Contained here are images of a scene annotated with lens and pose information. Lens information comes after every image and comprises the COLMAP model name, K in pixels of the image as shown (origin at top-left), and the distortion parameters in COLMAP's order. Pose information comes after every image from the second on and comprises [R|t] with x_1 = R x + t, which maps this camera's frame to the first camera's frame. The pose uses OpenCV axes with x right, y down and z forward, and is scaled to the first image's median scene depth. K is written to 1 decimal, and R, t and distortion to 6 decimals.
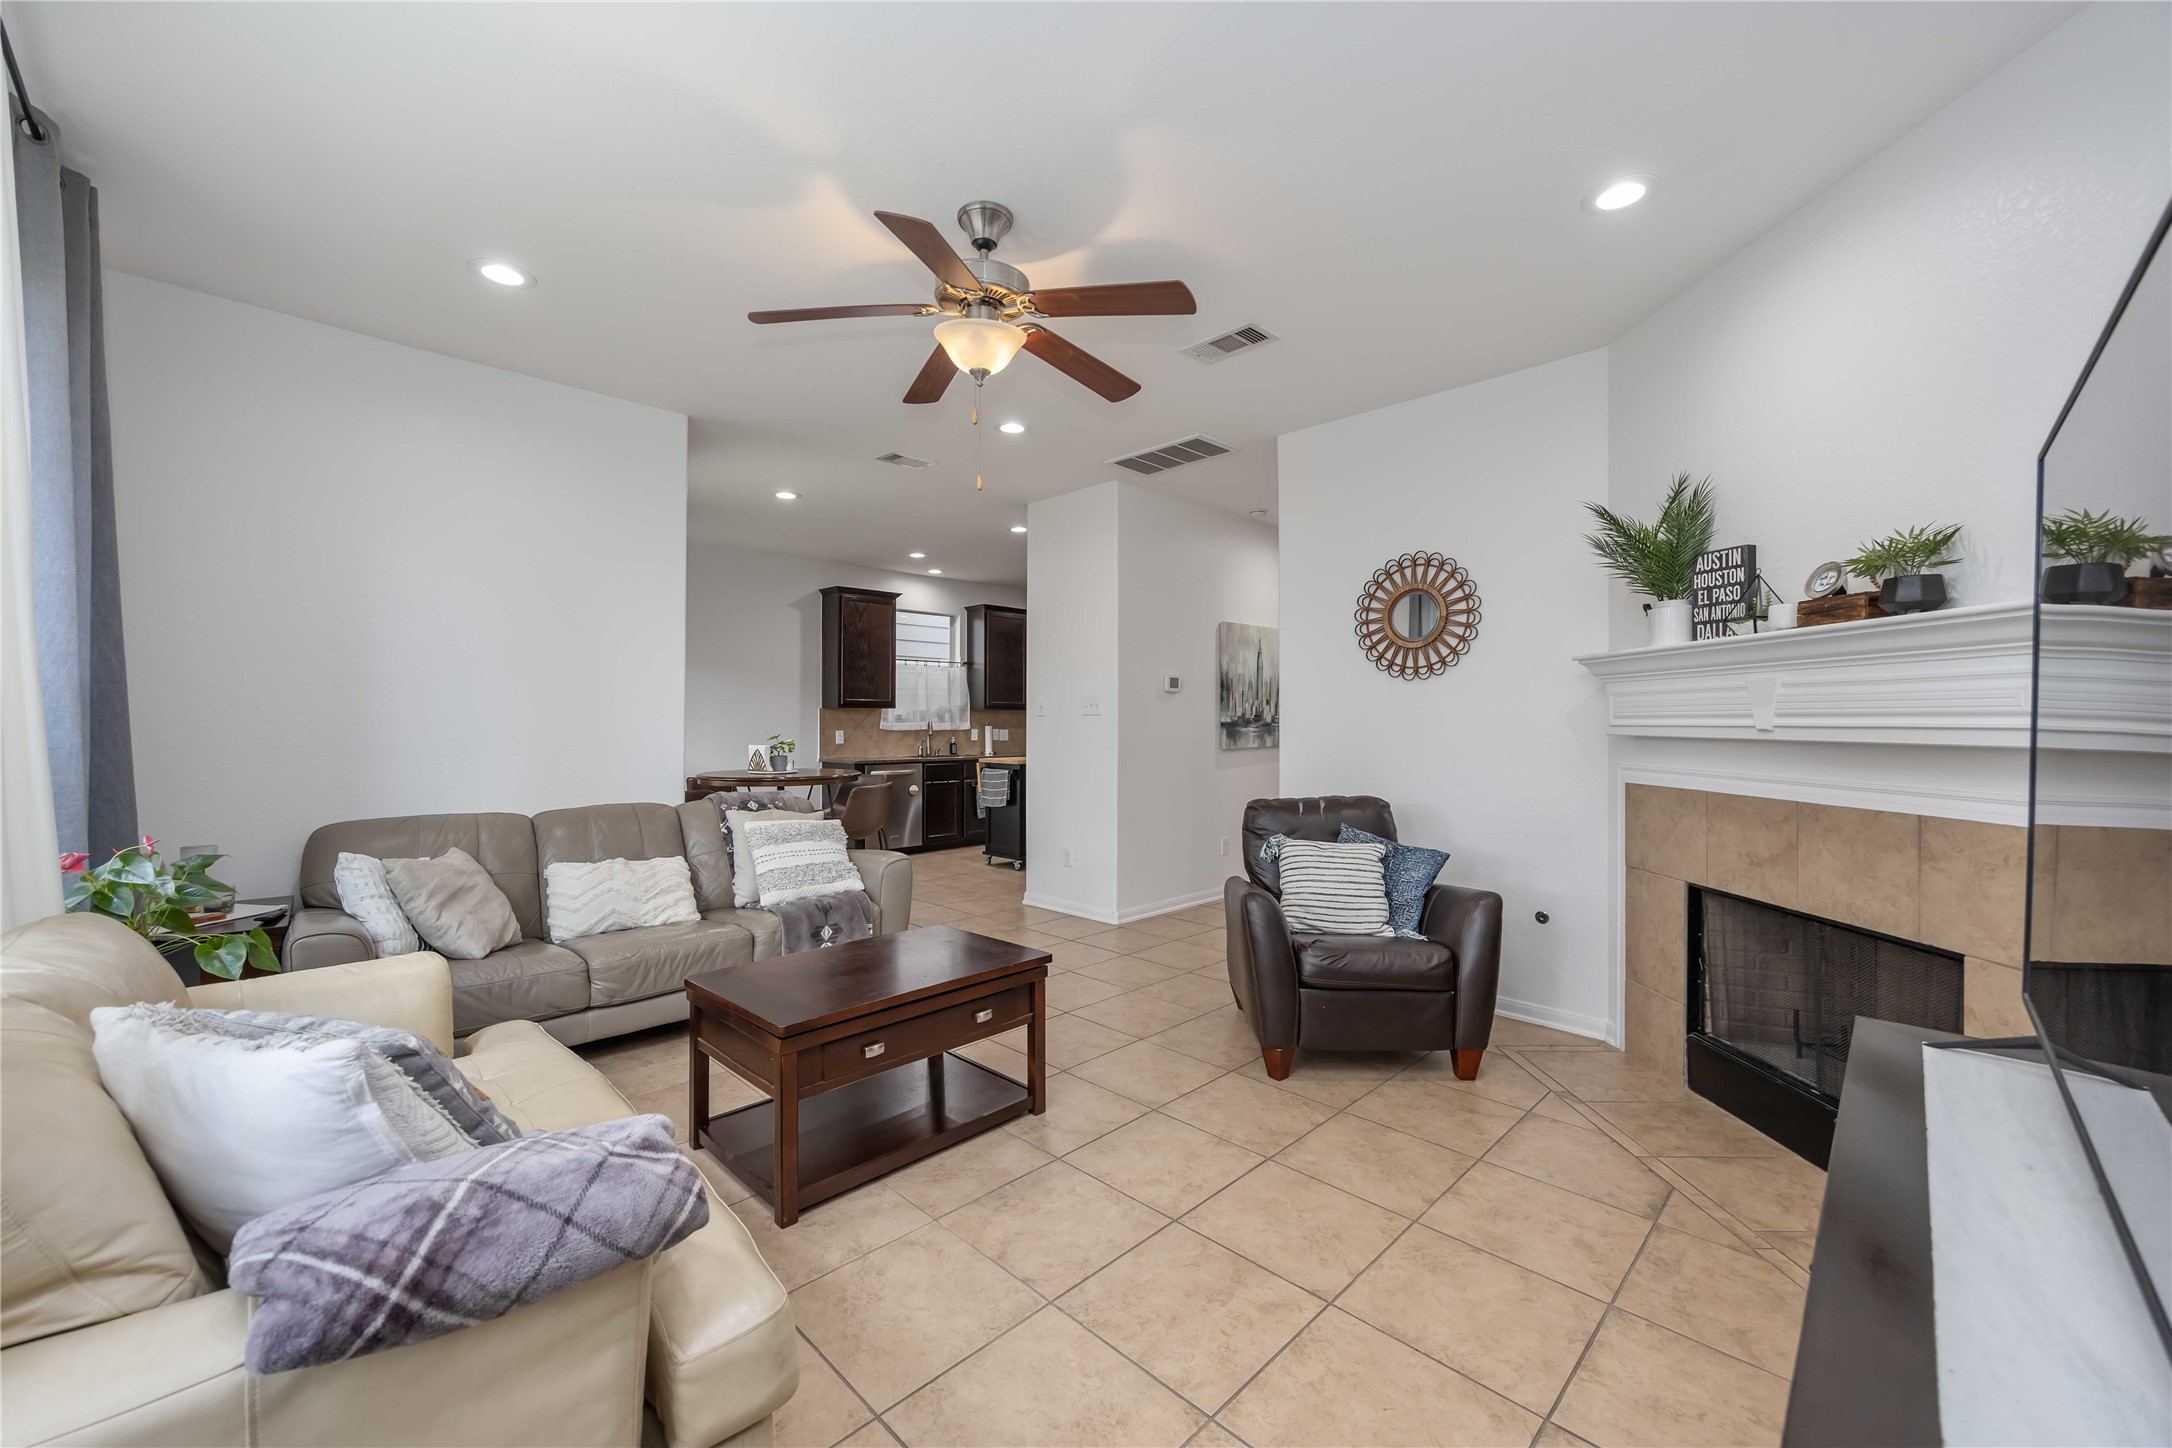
lens RADIAL K [[841.4, 0, 1095.6], [0, 841.4, 712.2], [0, 0, 1]] dist [-0.002258, 0.000467]
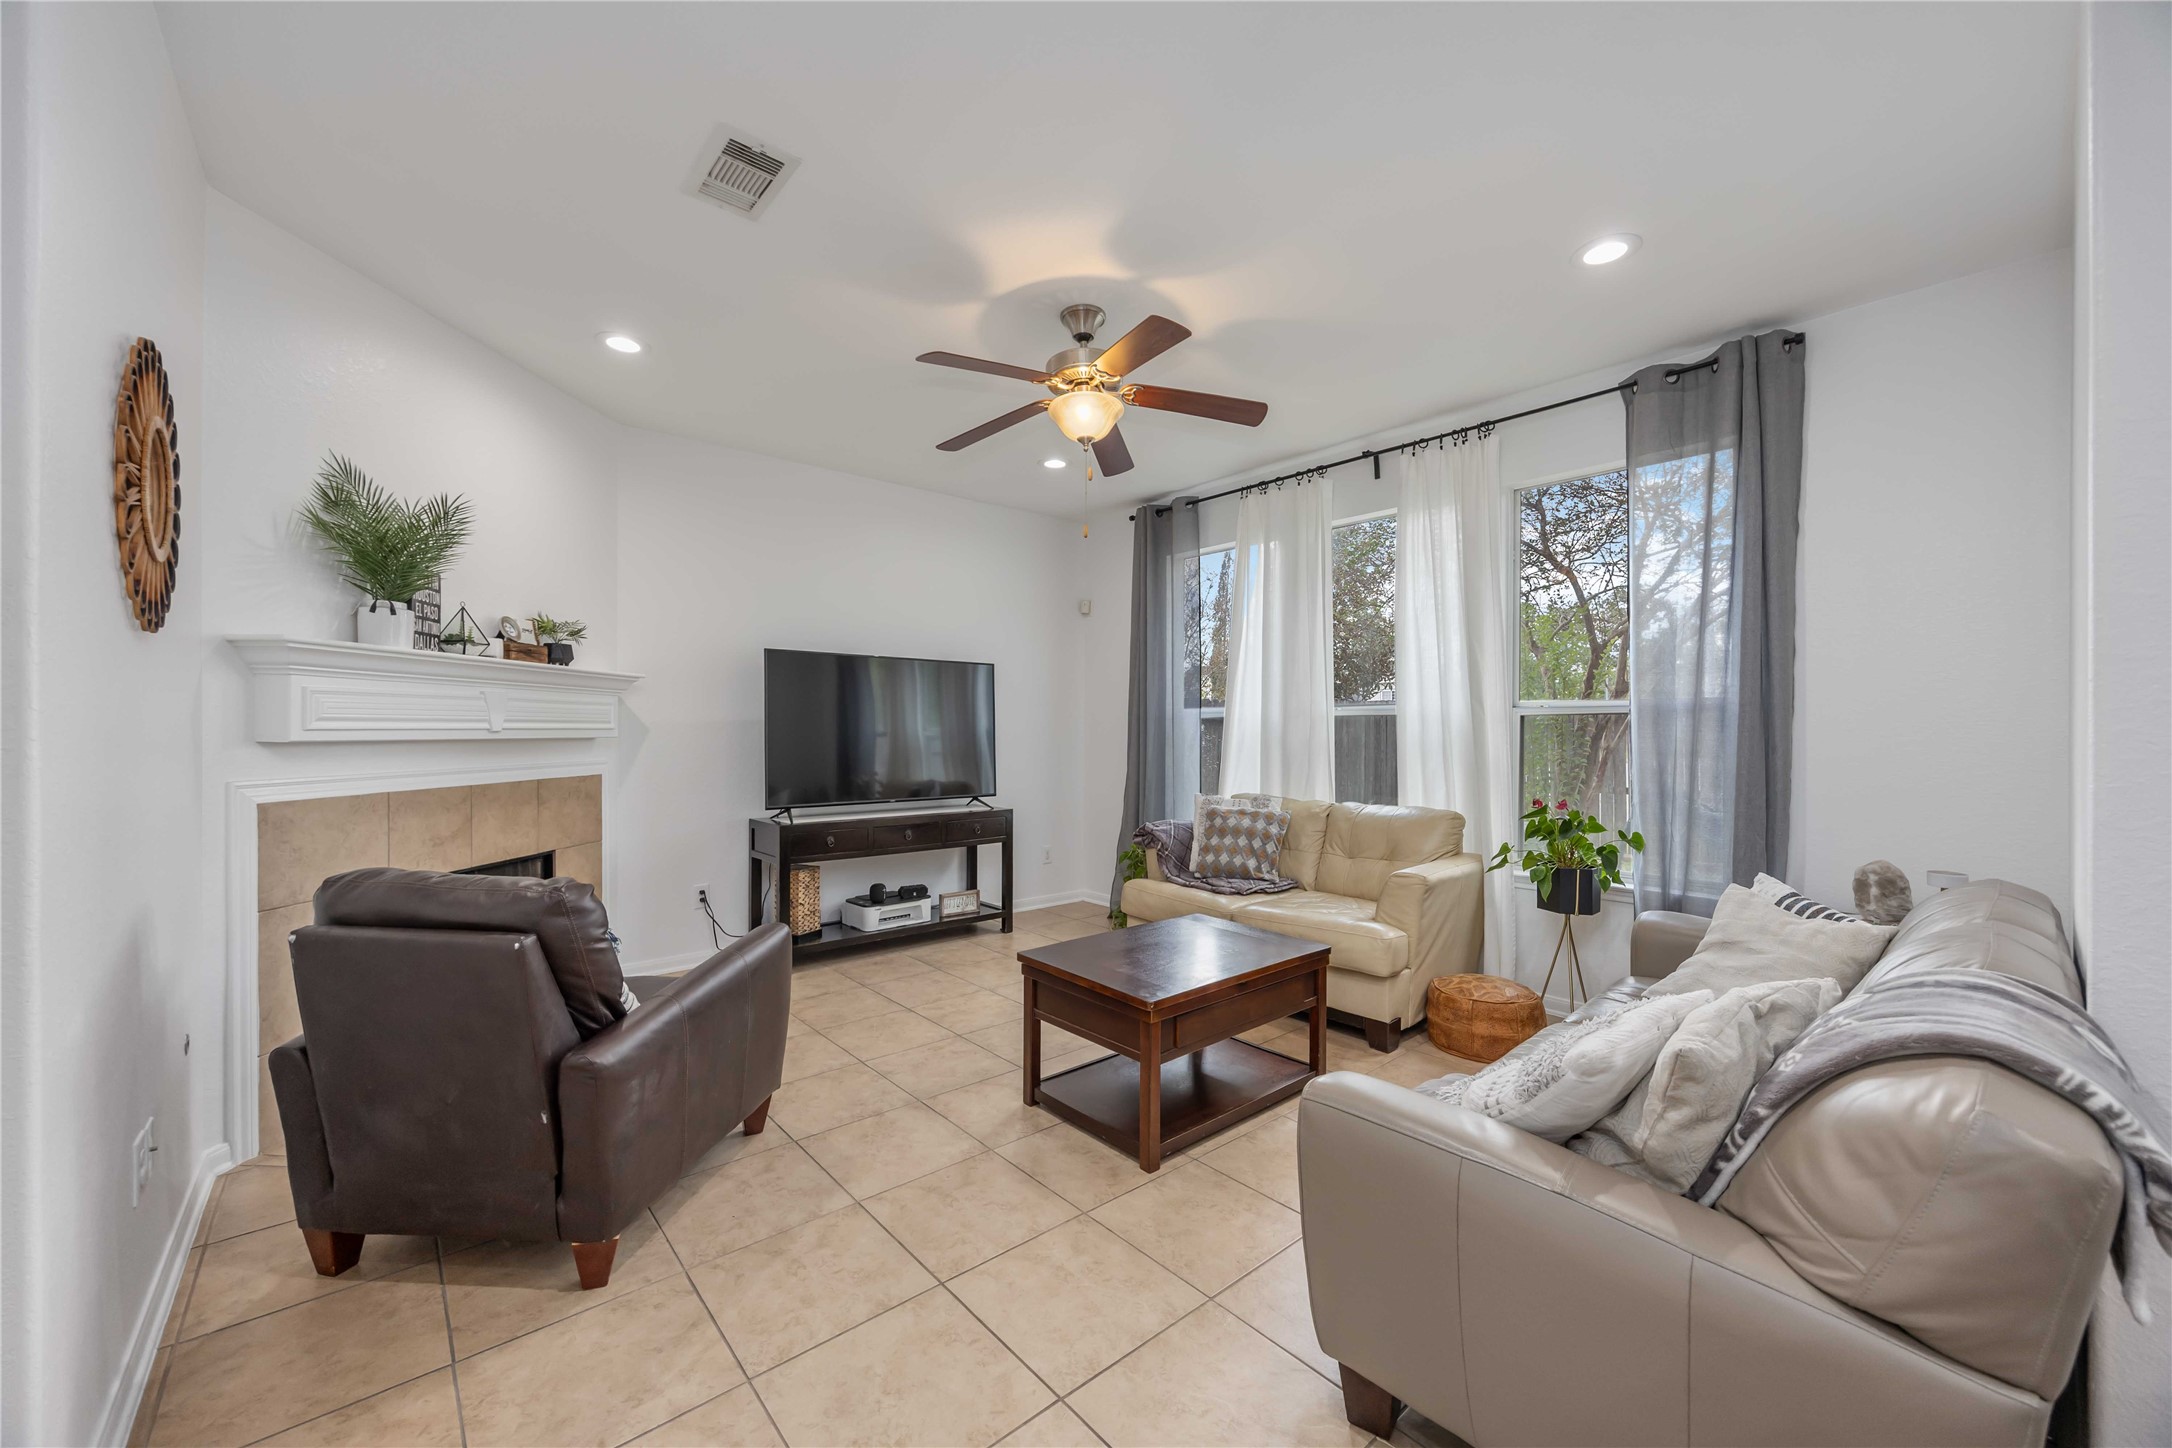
lens RADIAL K [[841.4, 0, 1057.9], [0, 841.4, 713.7], [0, 0, 1]] dist [-0.002258, 0.000467]
pose [[-0.993317, -0.004274, 0.115343, -0.076333], [-0.007382, 0.999621, -0.026533, 0.006875], [-0.115186, -0.027207, -0.992971, 0.709687]]
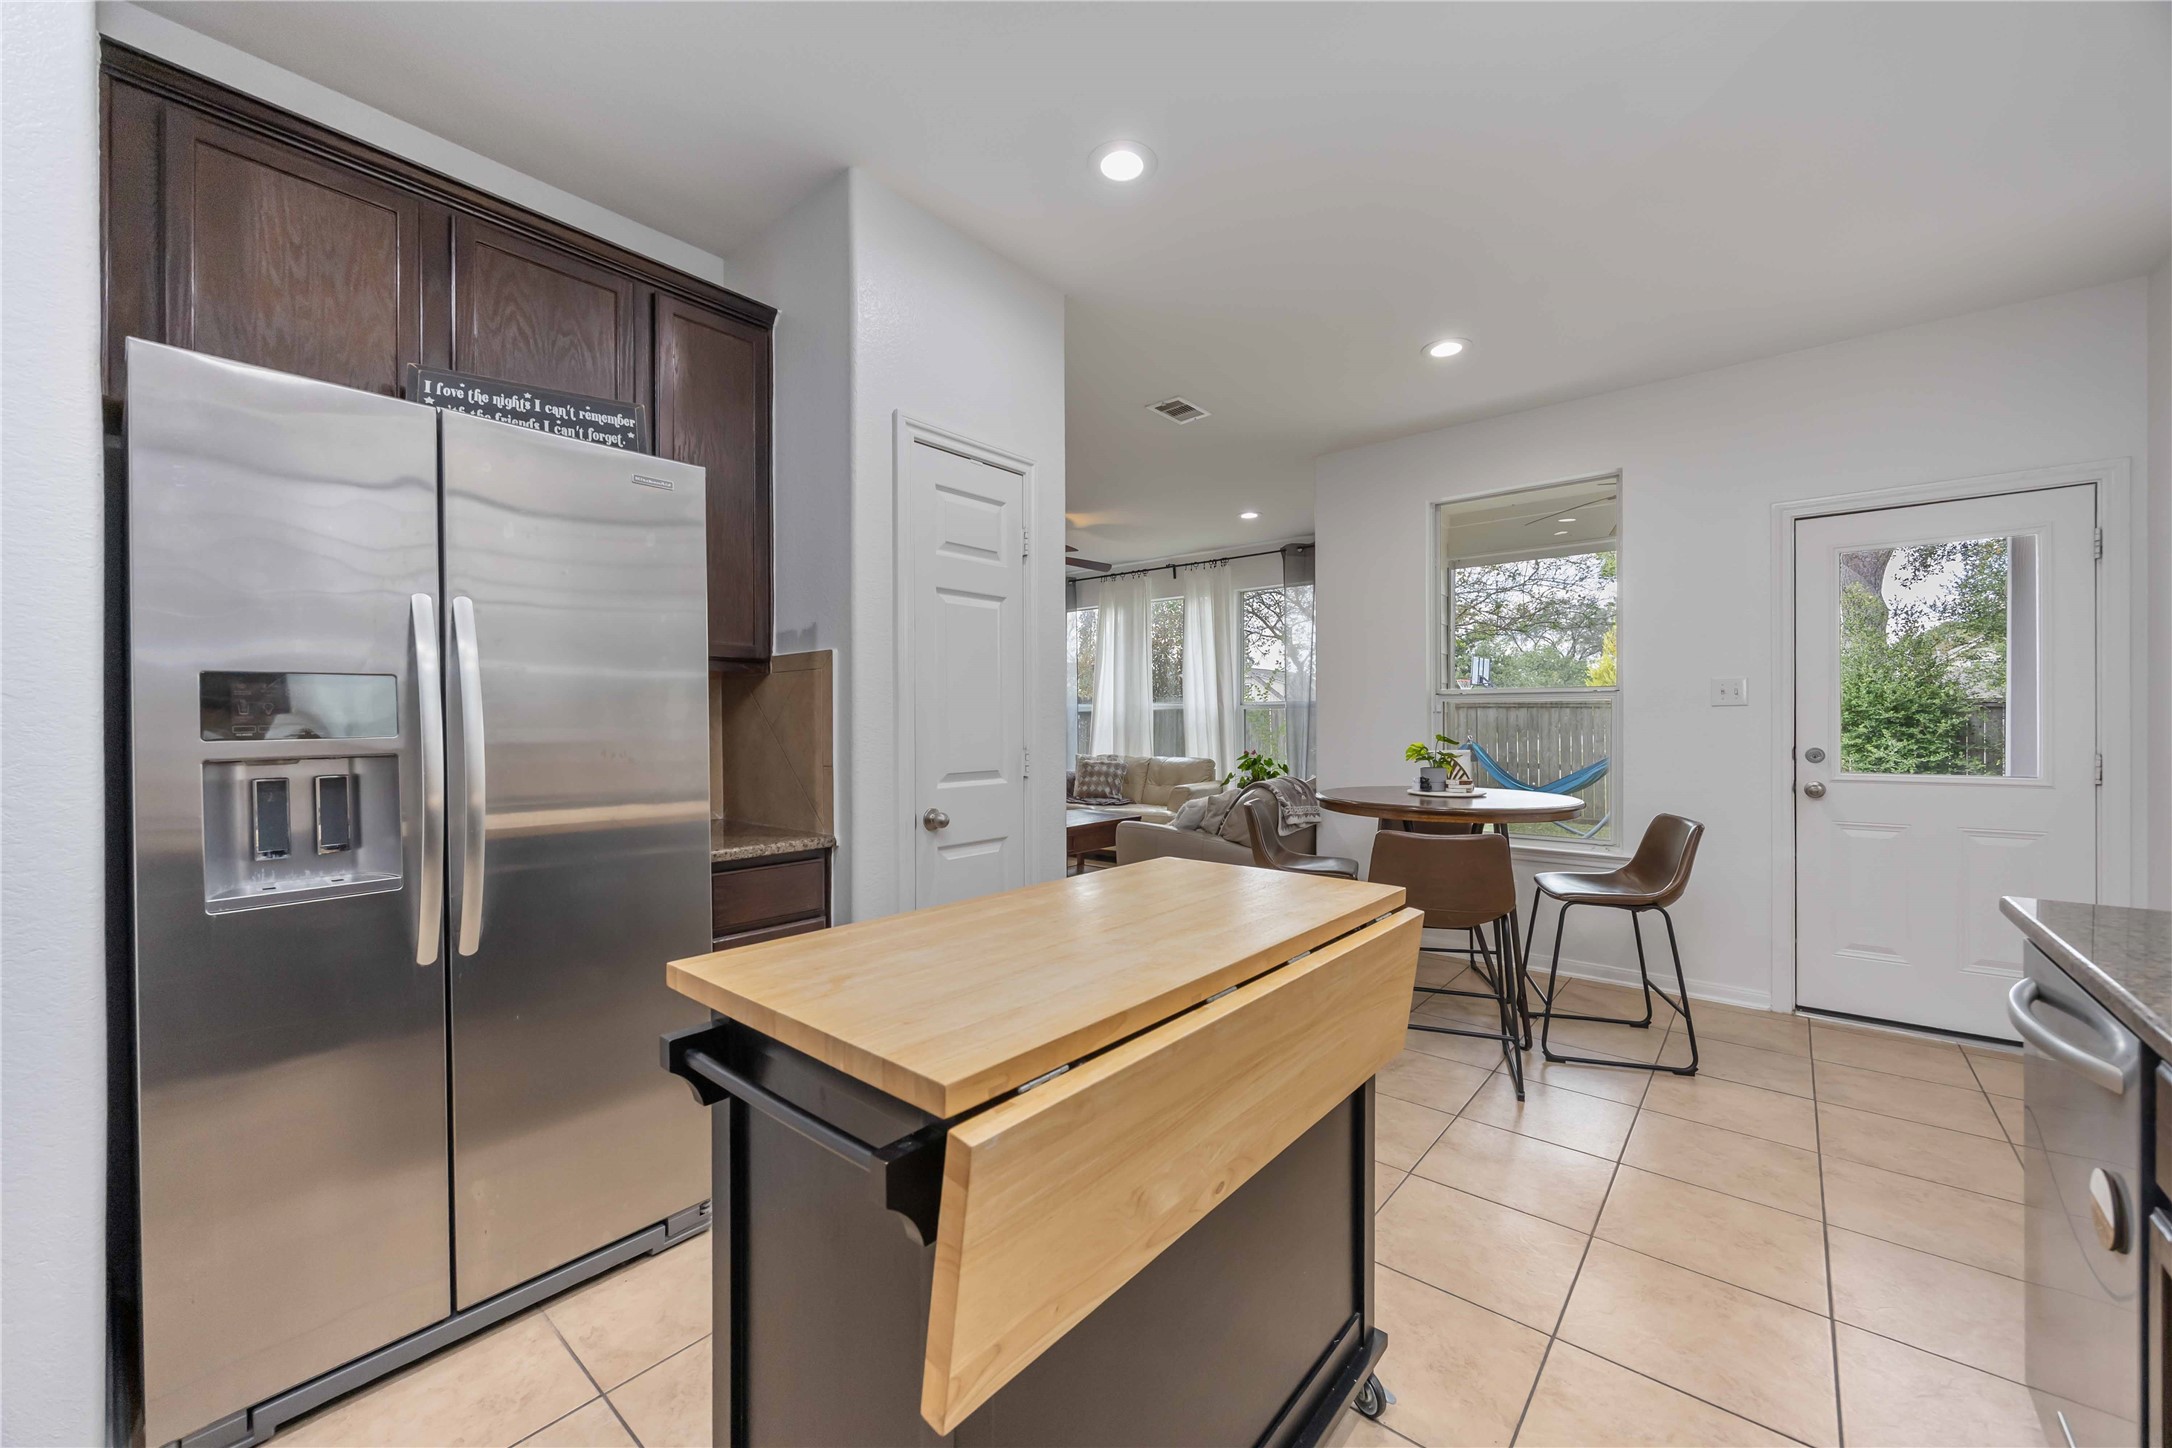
lens RADIAL K [[841.4, 0, 1086.8], [0, 841.4, 721.9], [0, 0, 1]] dist [-0.002258, 0.000467]
pose [[-0.997249, 0.000553, -0.074118, -0.041603], [0.001166, 0.999965, -0.008226, 0.015167], [0.074111, -0.008290, -0.997216, 1.129223]]
